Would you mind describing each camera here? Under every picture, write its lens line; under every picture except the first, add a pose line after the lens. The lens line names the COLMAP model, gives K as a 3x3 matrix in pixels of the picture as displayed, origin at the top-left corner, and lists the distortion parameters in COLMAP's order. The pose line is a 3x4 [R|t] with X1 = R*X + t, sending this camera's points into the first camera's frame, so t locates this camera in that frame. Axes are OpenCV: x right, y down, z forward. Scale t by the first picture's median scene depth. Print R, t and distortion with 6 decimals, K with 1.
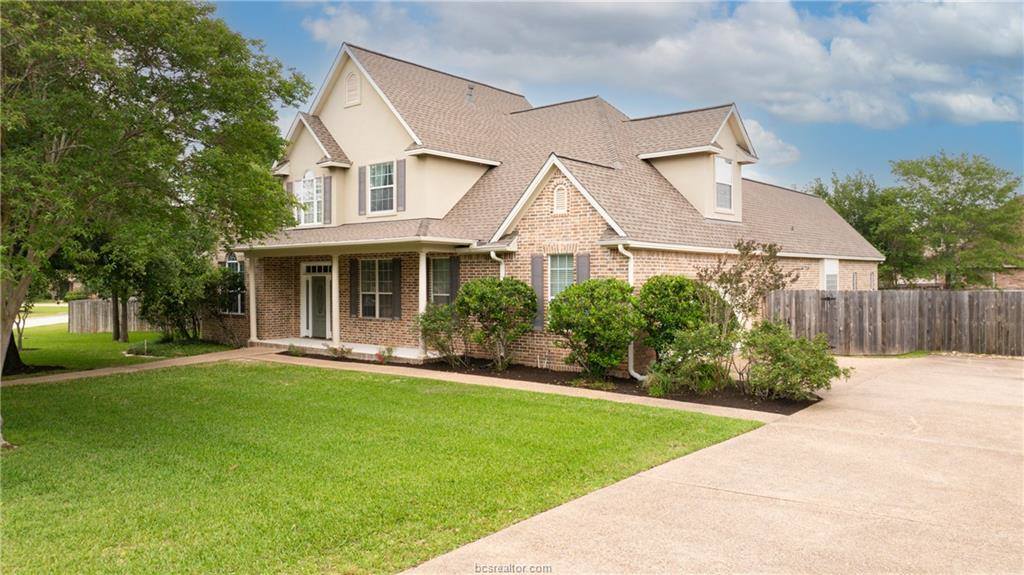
lens RADIAL K [[728.5, 0, 497.6], [0, 728.5, 249.1], [0, 0, 1]] dist [-0.018863, -0.000305]
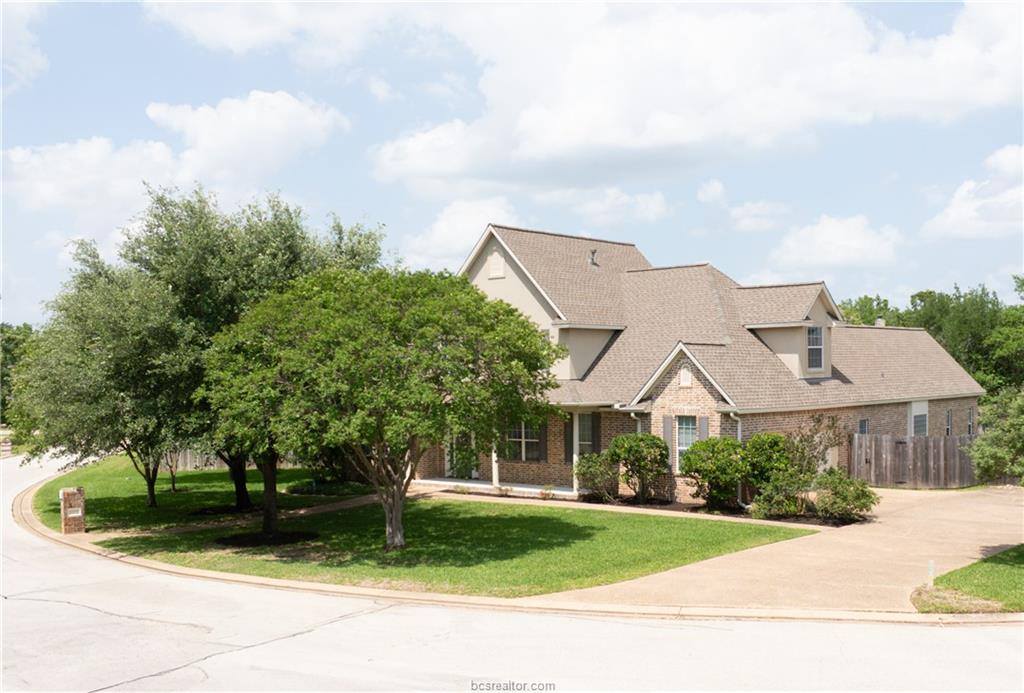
lens RADIAL K [[1157.5, 0, 516.0], [0, 1157.5, 350.7], [0, 0, 1]] dist [-0.024770, 0.000000]
pose [[0.999944, -0.010382, -0.002085, -0.185376], [0.010433, 0.999590, 0.026662, -0.145165], [0.001807, -0.026683, 0.999642, -0.940738]]
